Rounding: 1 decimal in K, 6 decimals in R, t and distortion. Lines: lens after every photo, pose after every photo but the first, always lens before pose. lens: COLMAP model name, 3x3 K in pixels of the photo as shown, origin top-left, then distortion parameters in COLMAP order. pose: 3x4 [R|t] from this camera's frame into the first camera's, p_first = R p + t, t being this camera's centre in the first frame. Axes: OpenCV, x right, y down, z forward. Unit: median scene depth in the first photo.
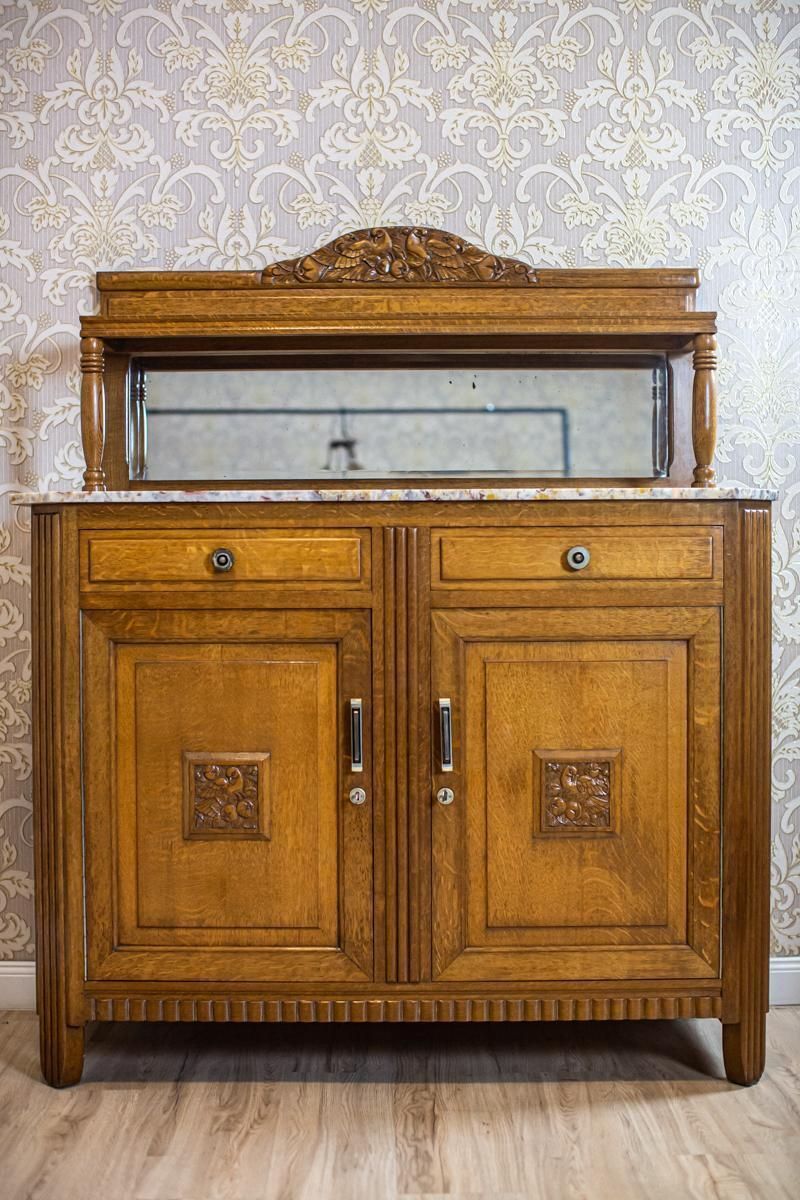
lens RADIAL K [[1747.5, 0, 400.0], [0, 1747.5, 600.0], [0, 0, 1]] dist [-0.163717, 0.166443]
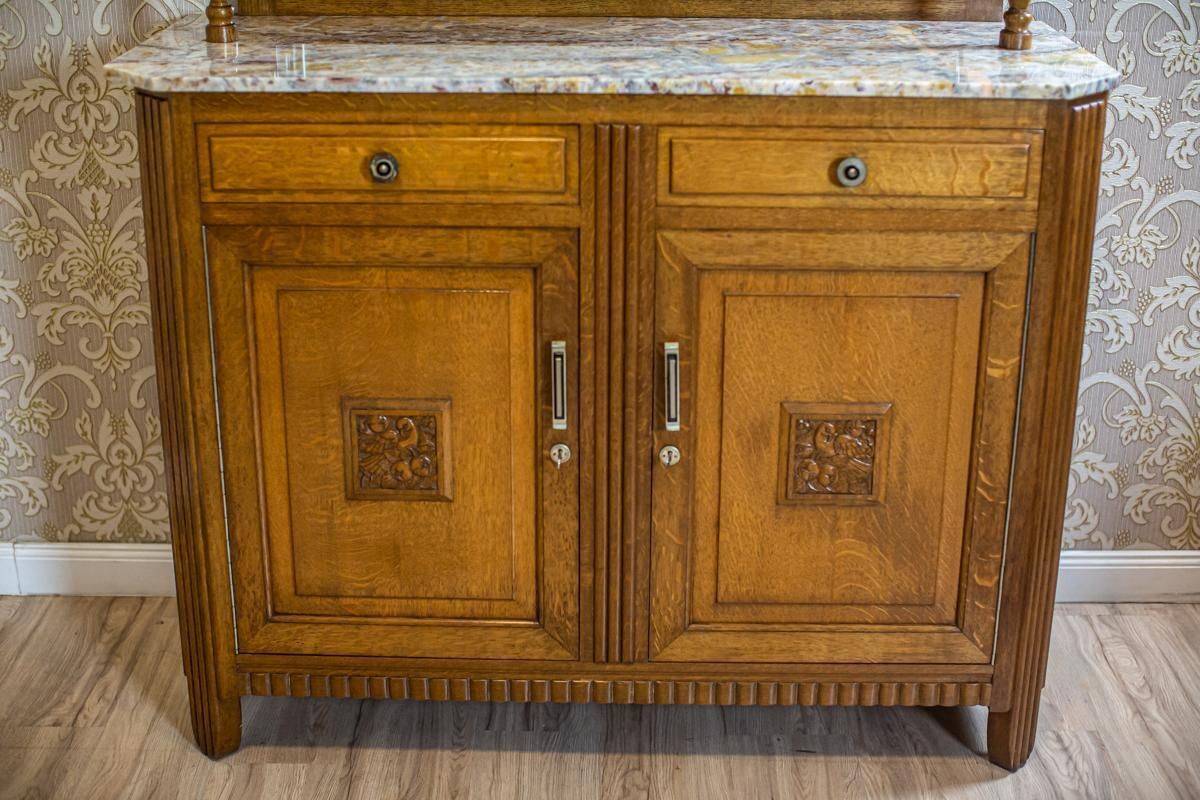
lens RADIAL K [[1747.5, 0, 600.0], [0, 1747.5, 400.0], [0, 0, 1]] dist [-0.163717, 0.166443]
pose [[0.999839, 0.014337, -0.010822, 0.002293], [-0.009856, 0.941529, 0.336787, -0.182195], [0.015018, -0.336626, 0.941519, 0.250340]]
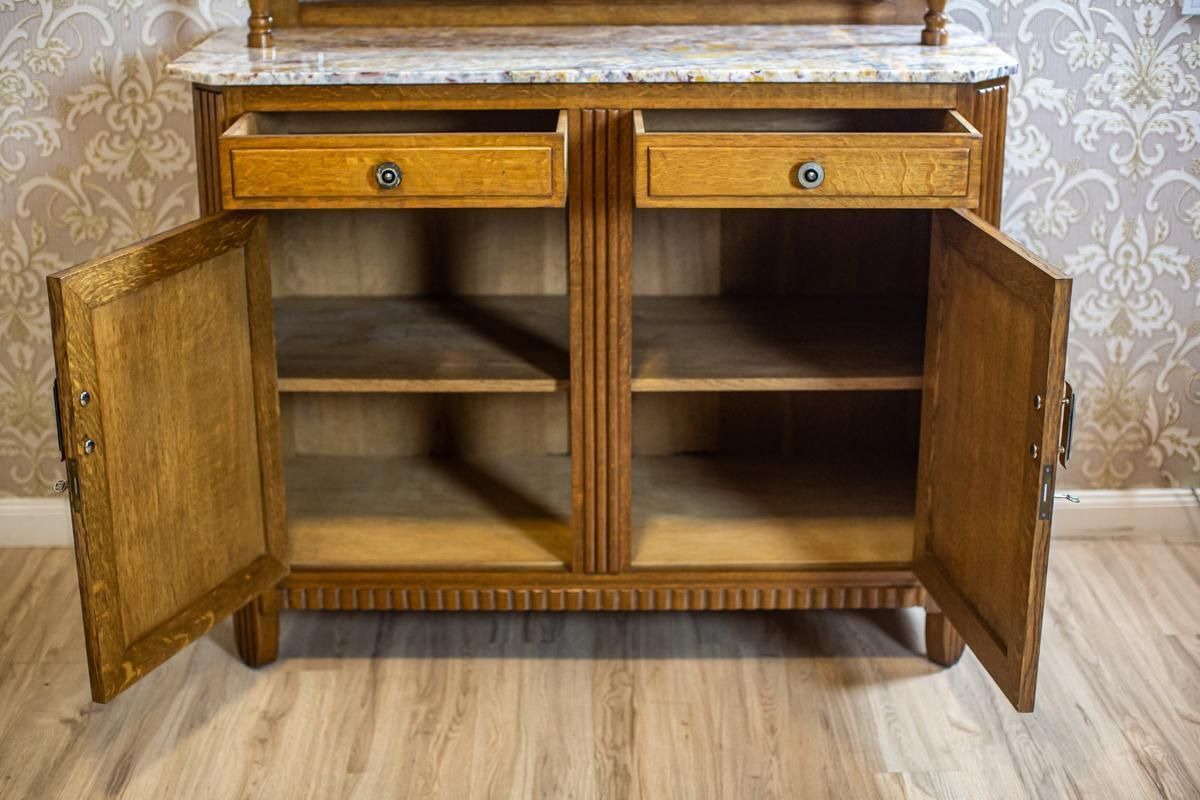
lens RADIAL K [[1795.0, 0, 600.0], [0, 1795.0, 400.0], [0, 0, 1]] dist [-0.152666, 0.059806]
pose [[0.999994, 0.000263, 0.003478, -0.002805], [-0.001327, 0.950889, 0.309531, -0.184685], [-0.003226, -0.309533, 0.950883, 0.069934]]
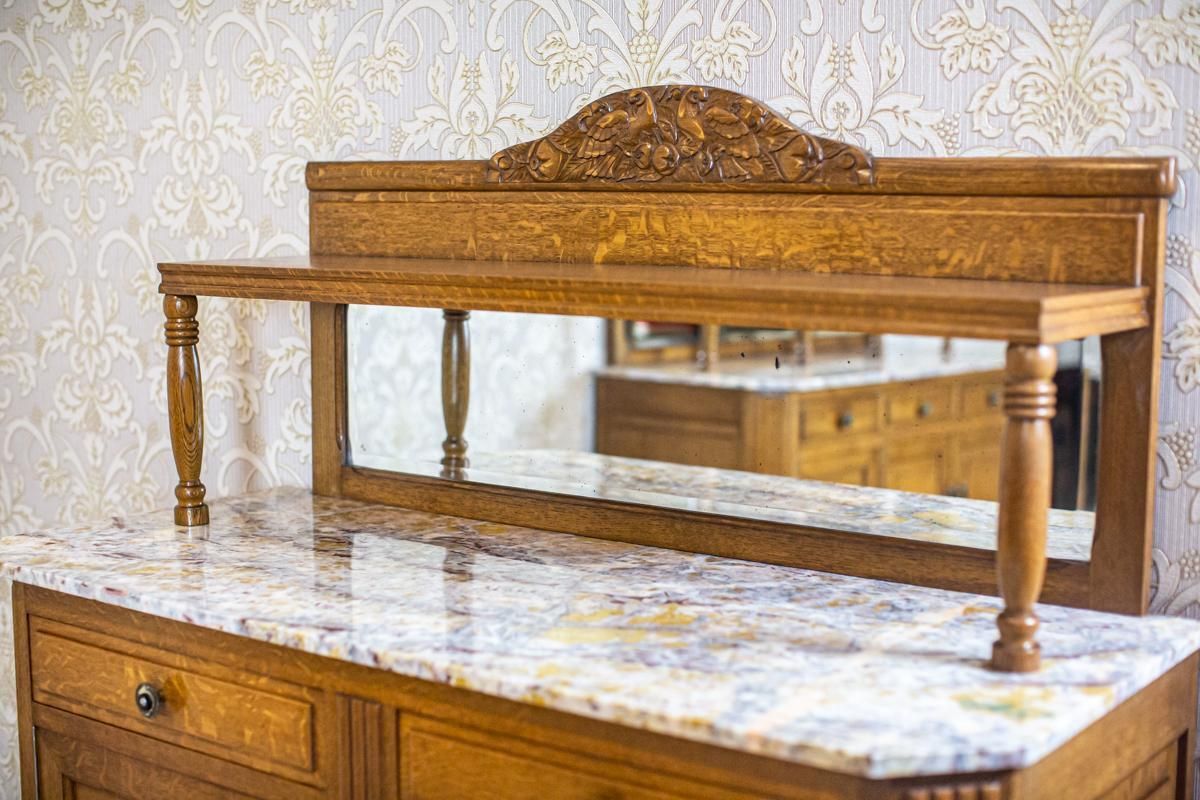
lens RADIAL K [[1747.5, 0, 600.0], [0, 1747.5, 400.0], [0, 0, 1]] dist [-0.163717, 0.166443]
pose [[0.806436, 0.079519, -0.585951, 0.391448], [-0.017646, 0.993712, 0.110570, -0.204015], [0.591058, -0.078828, 0.802768, 0.592013]]
